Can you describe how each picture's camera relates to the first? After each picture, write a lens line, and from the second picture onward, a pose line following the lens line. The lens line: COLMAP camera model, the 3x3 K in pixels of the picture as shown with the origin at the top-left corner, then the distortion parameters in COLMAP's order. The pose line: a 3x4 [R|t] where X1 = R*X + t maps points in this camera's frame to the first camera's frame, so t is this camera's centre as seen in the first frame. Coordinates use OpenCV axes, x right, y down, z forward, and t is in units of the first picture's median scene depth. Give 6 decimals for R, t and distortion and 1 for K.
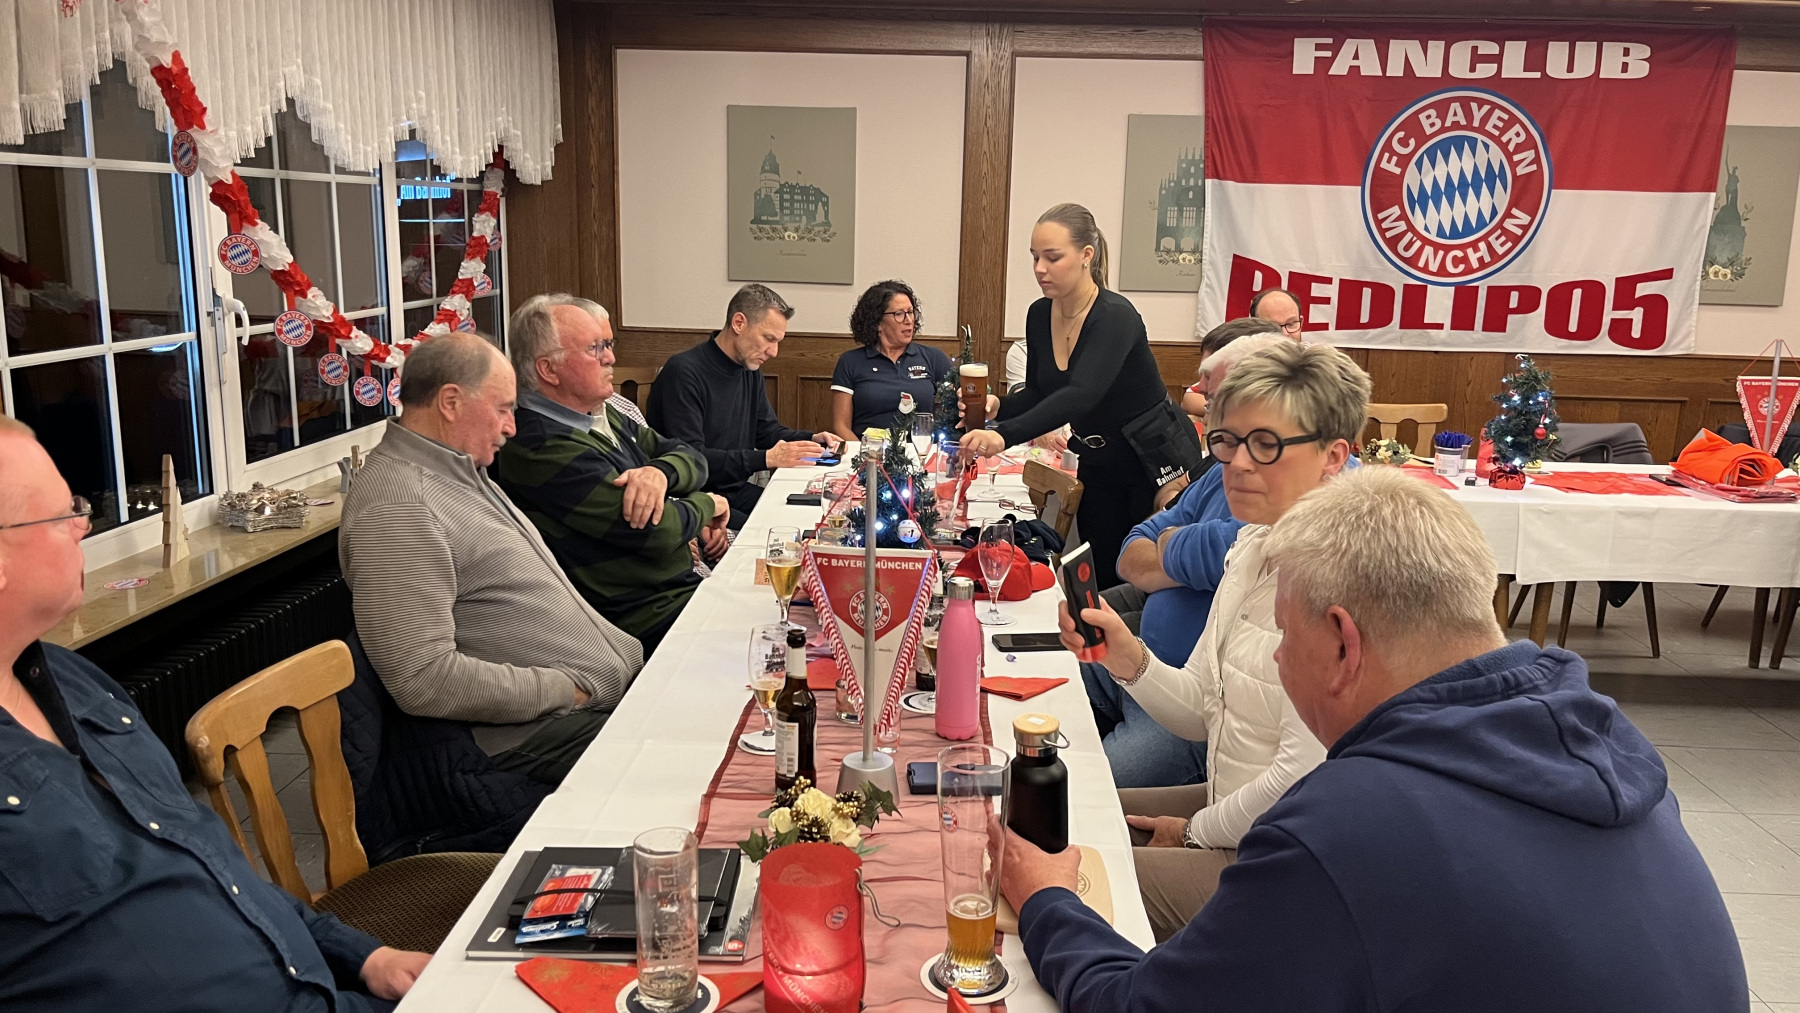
lens RADIAL K [[1353.9, 0, 901.3], [0, 1353.9, 521.1], [0, 0, 1]] dist [0.035818, -0.051136]
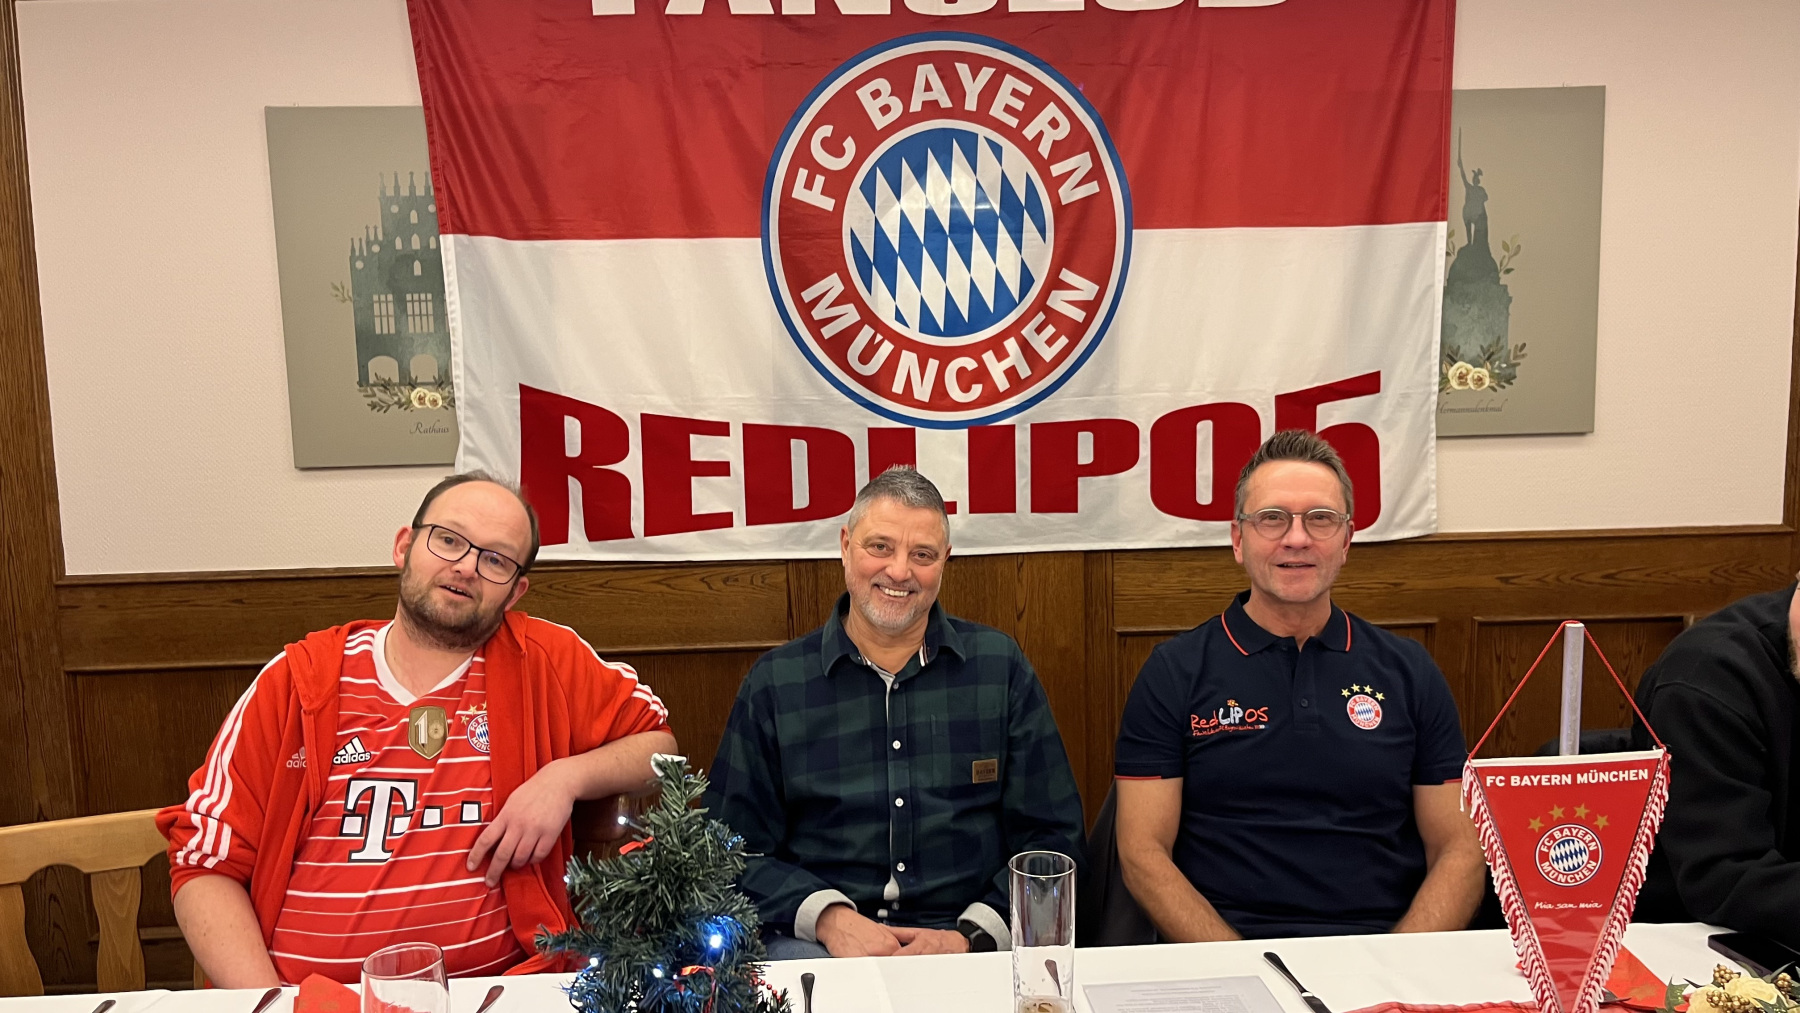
lens RADIAL K [[1353.9, 0, 894.1], [0, 1353.9, 525.2], [0, 0, 1]] dist [0.035818, -0.051136]
pose [[0.993456, -0.059109, 0.097733, 0.332073], [0.066962, 0.994612, -0.079136, -0.100416], [-0.092529, 0.085162, 0.992061, 0.516509]]
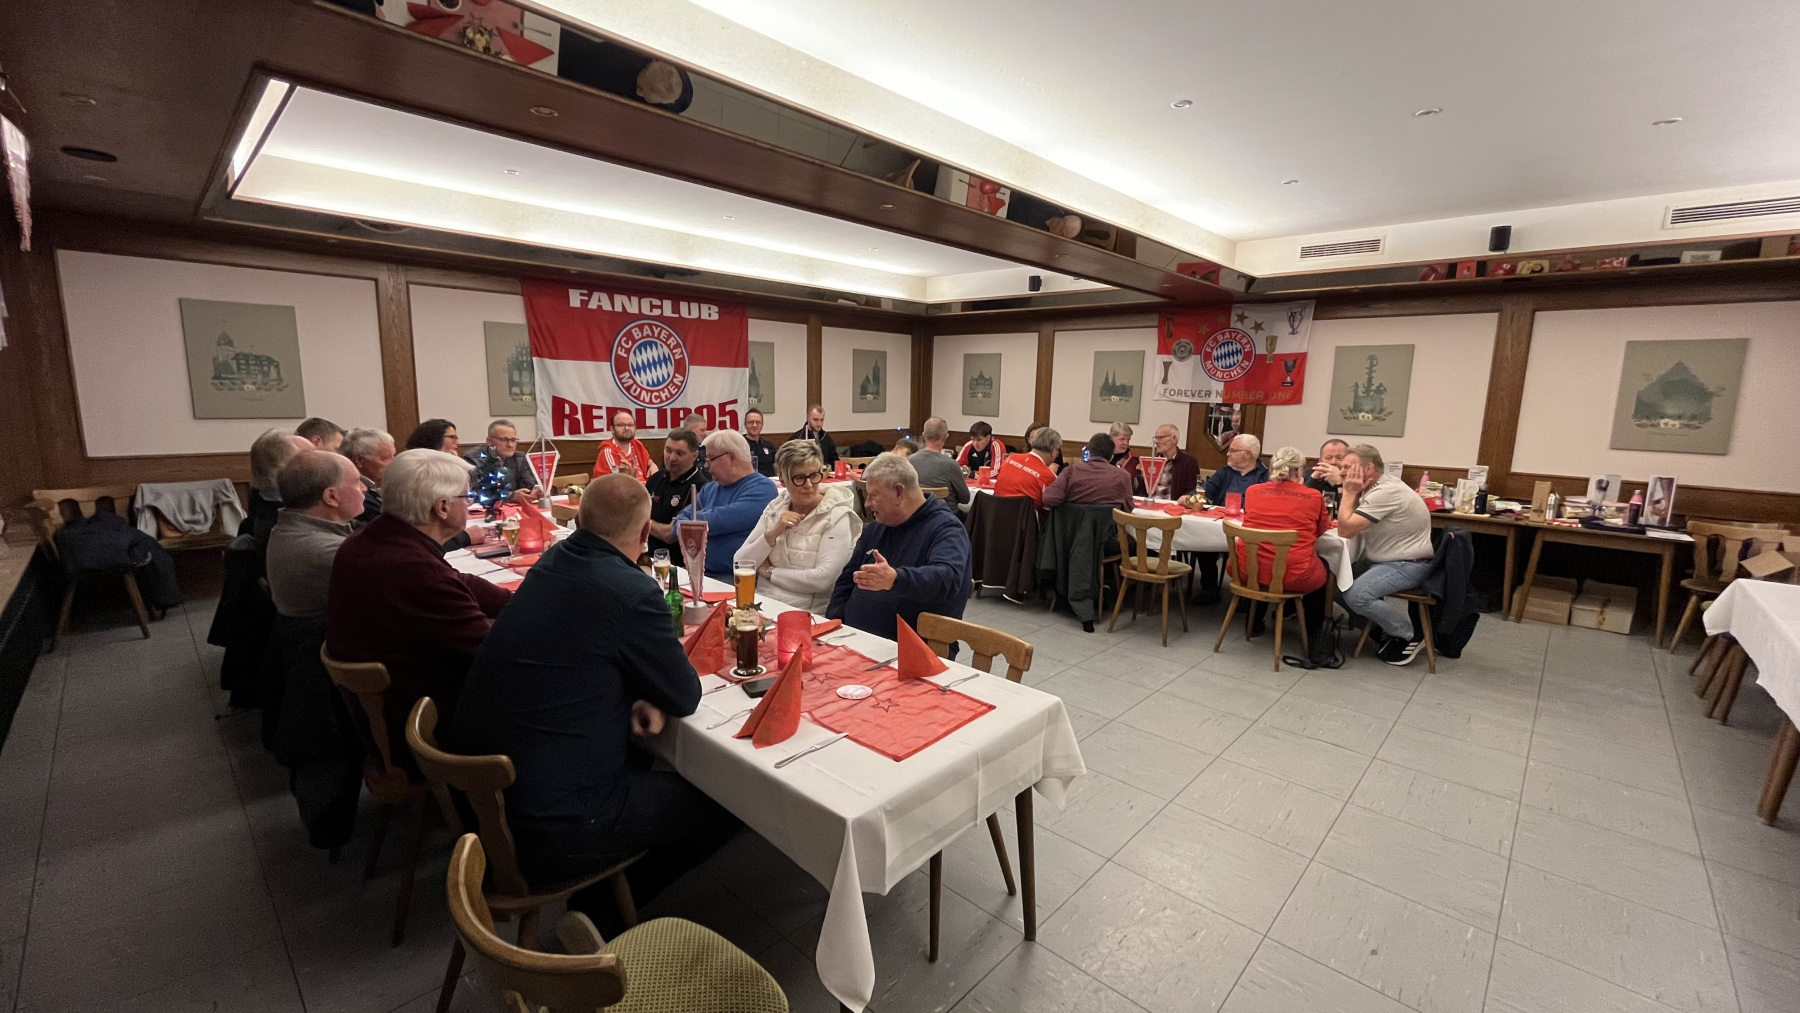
lens RADIAL K [[726.9, 0, 902.4], [0, 726.9, 512.1], [0, 0, 1]] dist [-0.007582, -0.000019]
pose [[0.645802, -0.135805, 0.751330, -0.240300], [0.149686, 0.987477, 0.049827, -0.007676], [-0.748688, 0.080285, 0.658043, -0.050604]]
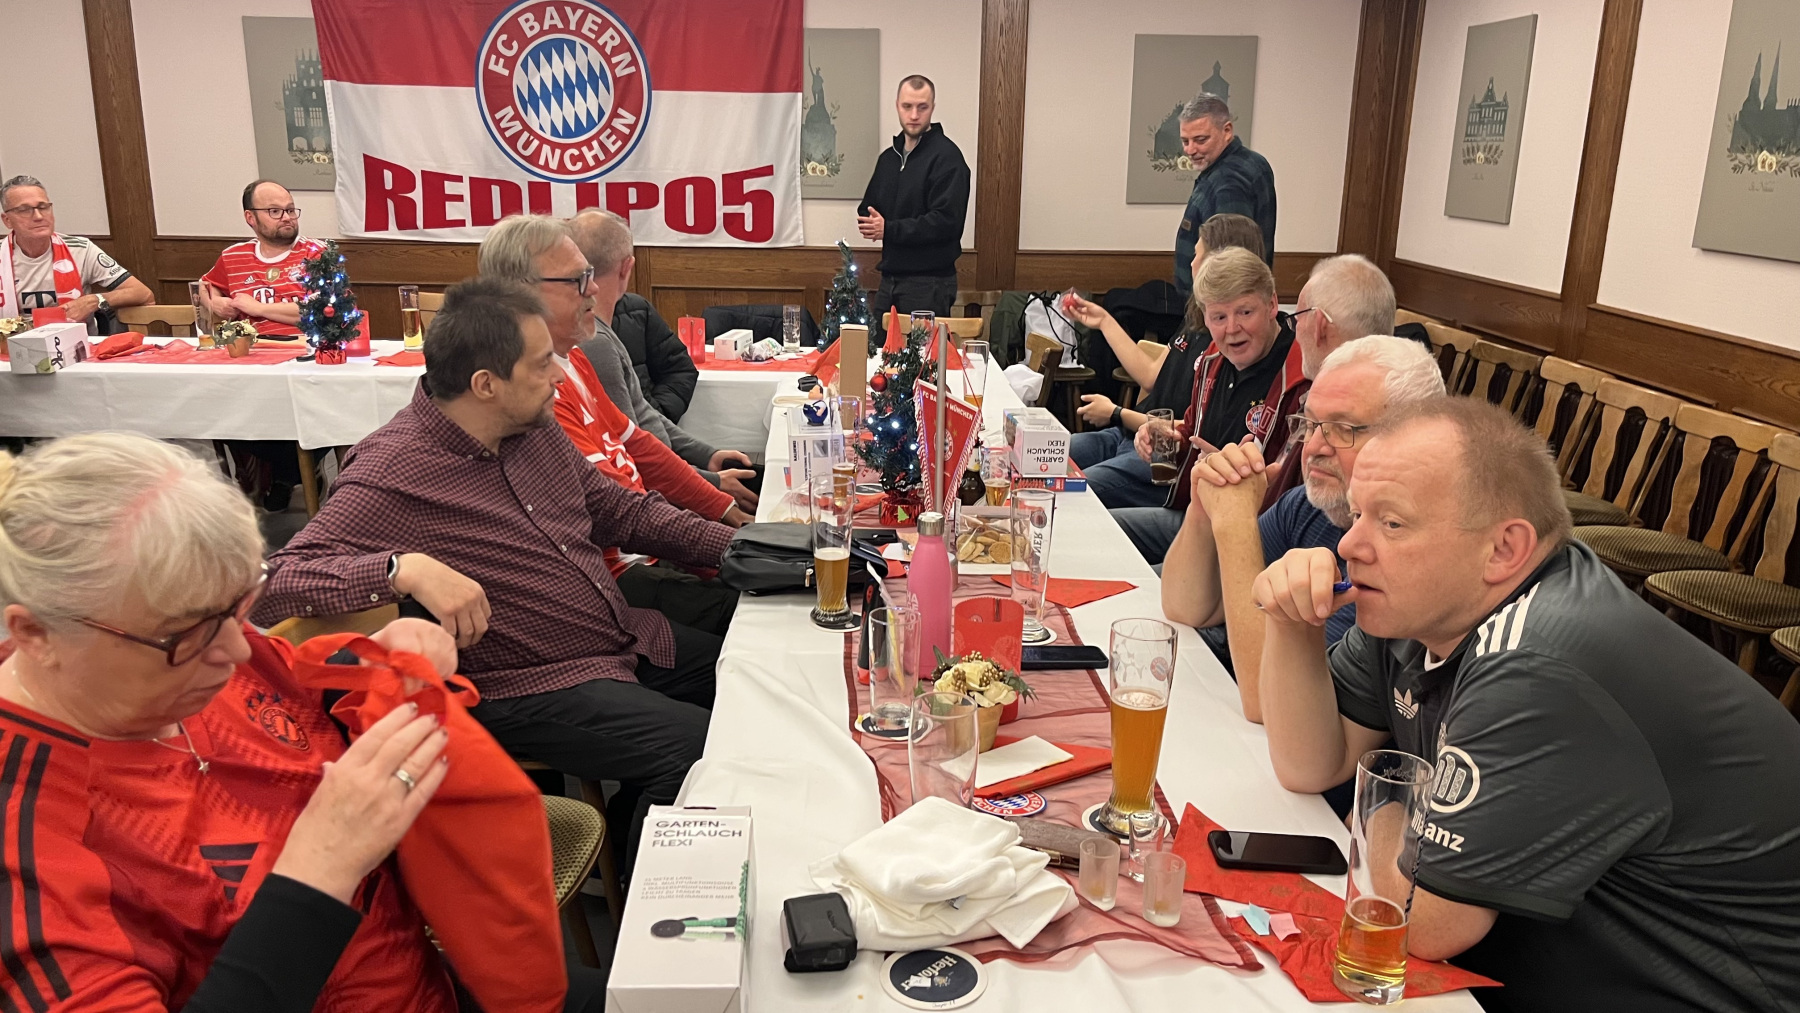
lens RADIAL K [[1353.9, 0, 890.5], [0, 1353.9, 521.0], [0, 0, 1]] dist [0.035818, -0.051136]
pose [[0.996458, -0.029690, 0.078682, 0.565954], [0.025099, 0.997960, 0.058704, 0.034878], [-0.080264, -0.056521, 0.995170, -0.091958]]
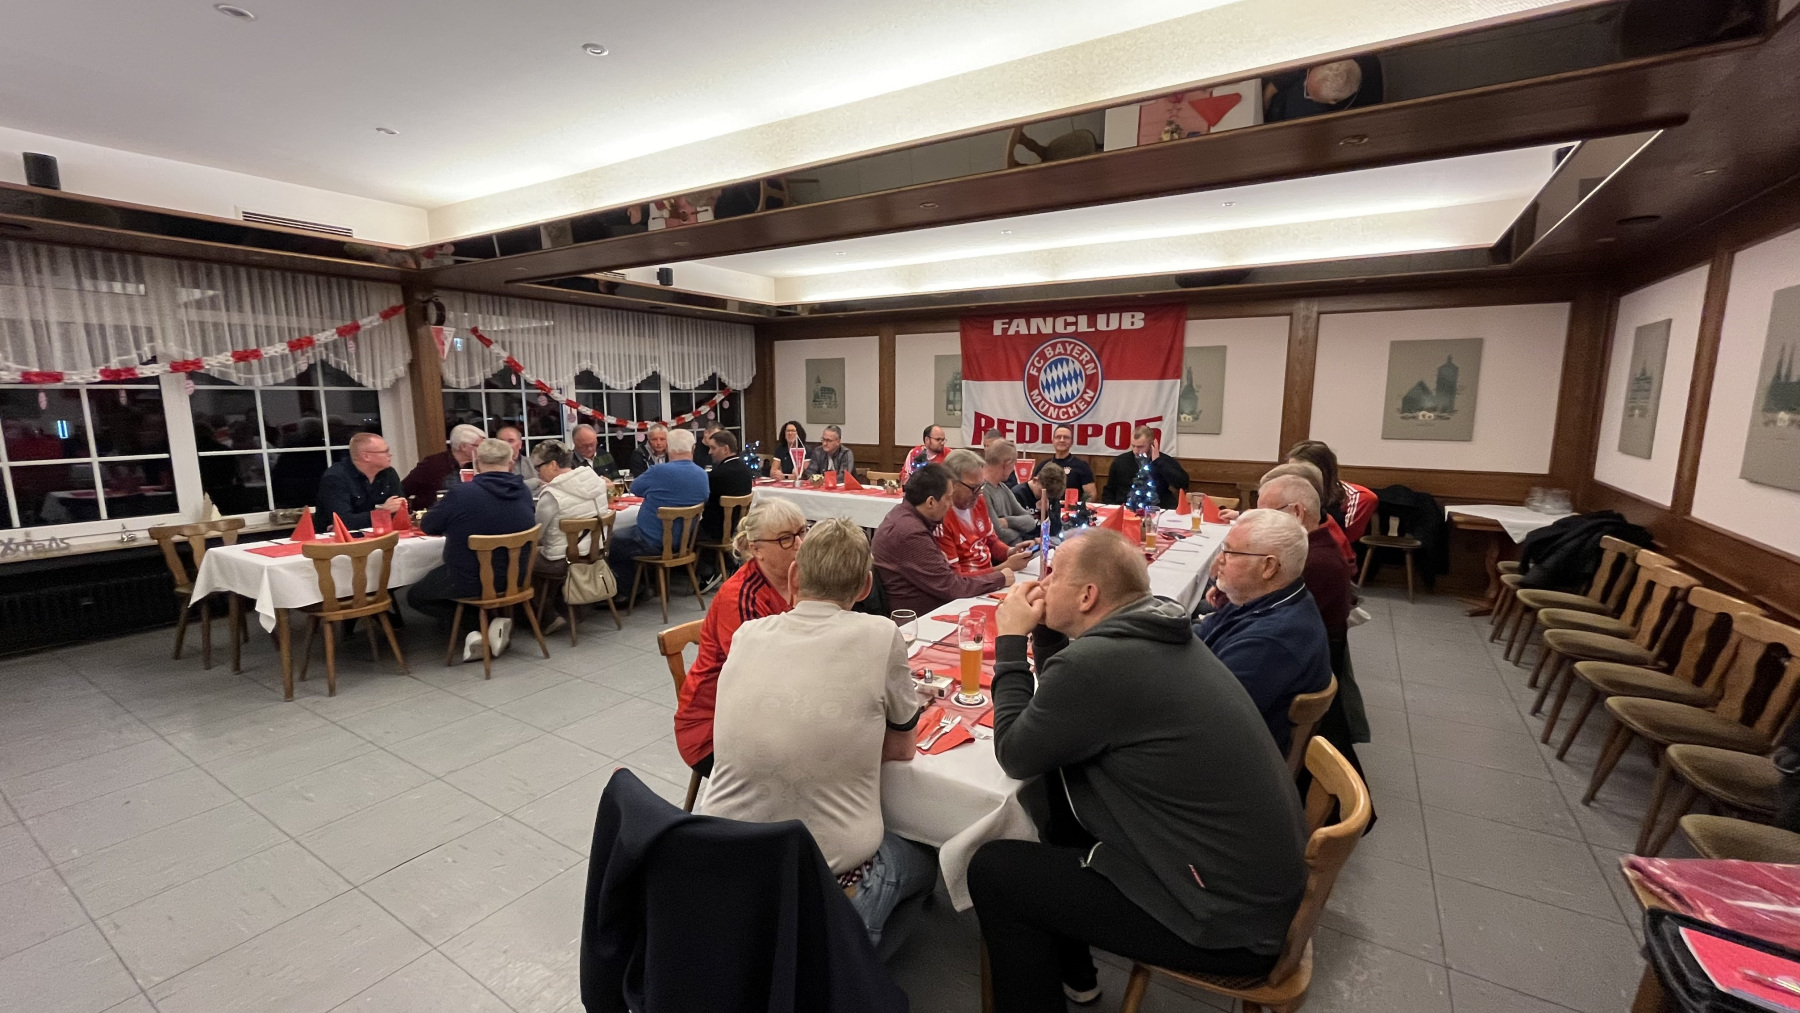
lens RADIAL K [[726.9, 0, 898.8], [0, 726.9, 514.1], [0, 0, 1]] dist [-0.007582, -0.000019]
pose [[0.875710, 0.056160, -0.479560, 0.754518], [-0.085673, 0.995526, -0.039863, 0.043241], [0.475176, 0.075994, 0.876603, -0.155003]]
